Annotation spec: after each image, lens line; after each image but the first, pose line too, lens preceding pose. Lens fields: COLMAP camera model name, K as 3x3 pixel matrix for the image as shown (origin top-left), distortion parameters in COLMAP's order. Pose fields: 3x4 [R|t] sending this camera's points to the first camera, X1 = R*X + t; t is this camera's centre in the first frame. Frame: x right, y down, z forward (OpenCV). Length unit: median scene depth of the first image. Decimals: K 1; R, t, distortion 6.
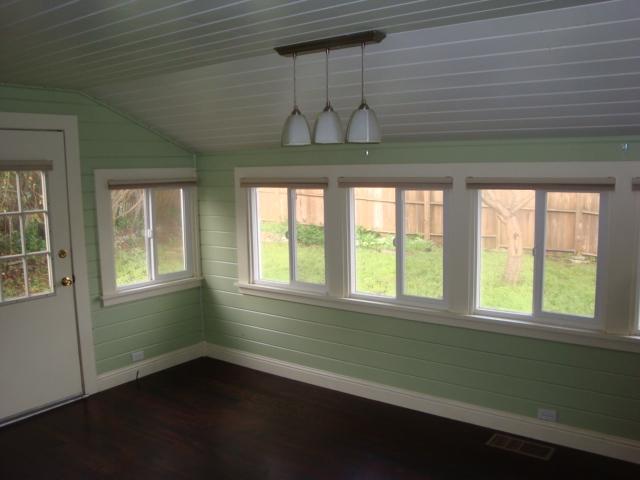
lens RADIAL K [[575.4, 0, 322.9], [0, 575.4, 240.7], [0, 0, 1]] dist [-0.122207, 0.070211]
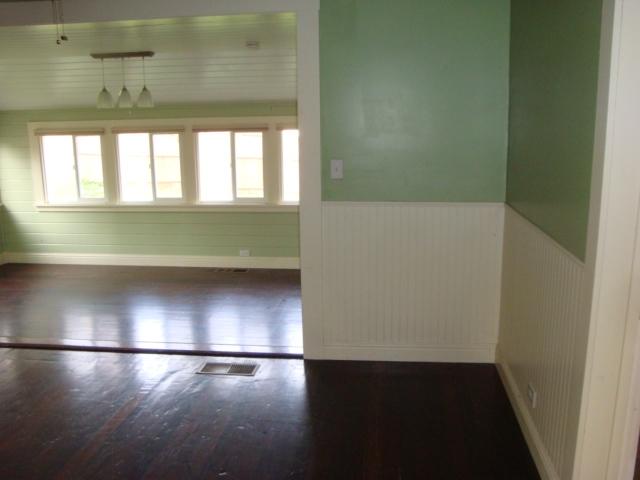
lens RADIAL K [[575.4, 0, 320.1], [0, 575.4, 238.8], [0, 0, 1]] dist [-0.122207, 0.070211]
pose [[0.855359, -0.104443, 0.507397, -0.470115], [0.063483, 0.993216, 0.097426, 0.126735], [-0.514131, -0.051124, 0.856187, -1.027310]]
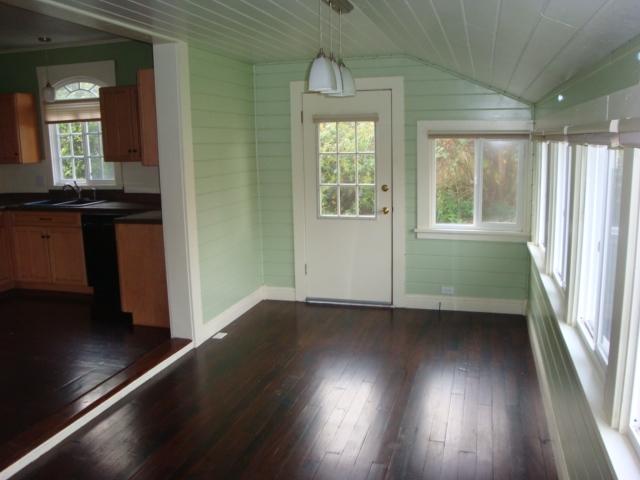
lens RADIAL K [[575.4, 0, 321.0], [0, 575.4, 238.3], [0, 0, 1]] dist [-0.122207, 0.070211]
pose [[0.344202, 0.169782, -0.923417, 0.552916], [-0.113939, 0.983799, 0.138413, -0.022155], [0.931956, 0.057571, 0.357971, 0.329025]]
